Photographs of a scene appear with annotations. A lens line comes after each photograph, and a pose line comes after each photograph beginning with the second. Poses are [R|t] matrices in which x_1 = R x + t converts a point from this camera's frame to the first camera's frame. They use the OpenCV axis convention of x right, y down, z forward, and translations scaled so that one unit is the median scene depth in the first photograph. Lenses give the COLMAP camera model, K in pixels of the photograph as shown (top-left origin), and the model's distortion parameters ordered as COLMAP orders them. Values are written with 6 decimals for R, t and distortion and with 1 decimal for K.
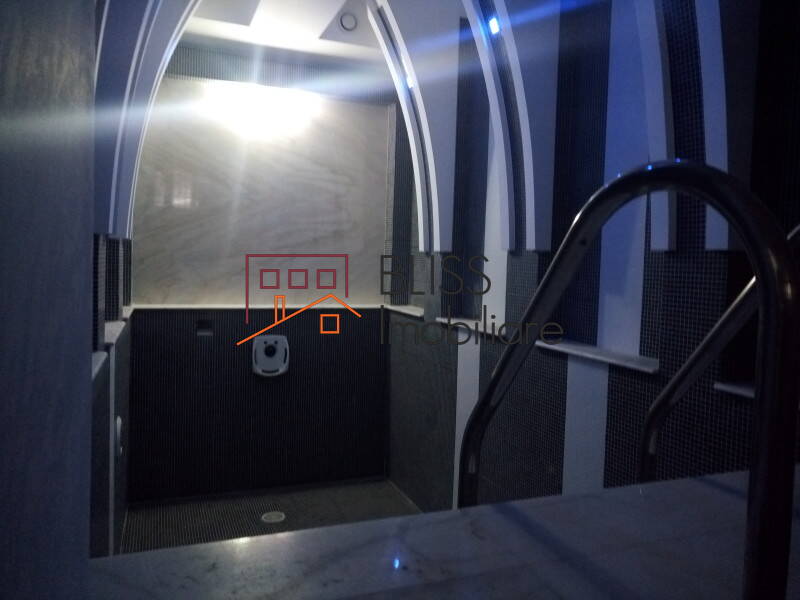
lens RADIAL K [[608.7, 0, 400.0], [0, 608.7, 300.0], [0, 0, 1]] dist [0.013632, 0.005746]
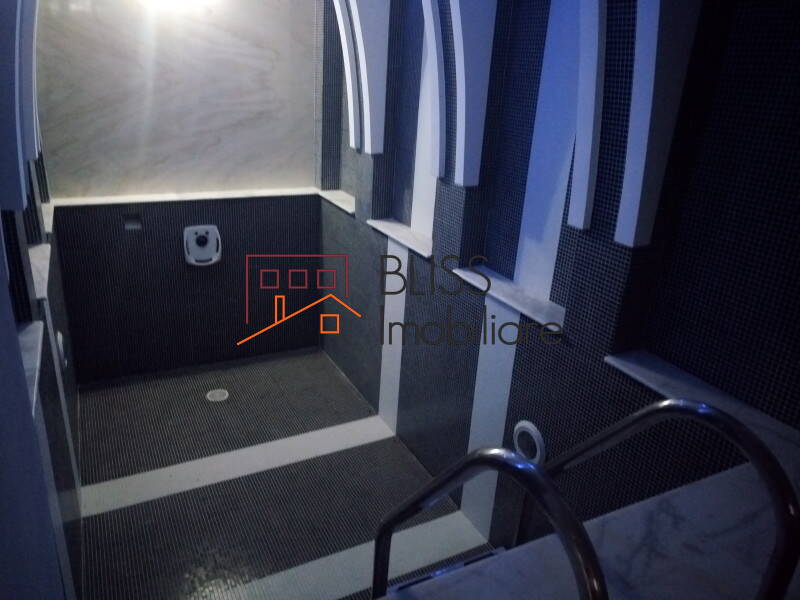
lens RADIAL K [[600.4, 0, 395.1], [0, 600.4, 301.8], [0, 0, 1]] dist [-0.001704, 0.000459]
pose [[0.994916, -0.012273, 0.099957, 0.004258], [-0.020440, 0.947281, 0.319752, -0.153208], [-0.098611, -0.320170, 0.942214, 0.003403]]
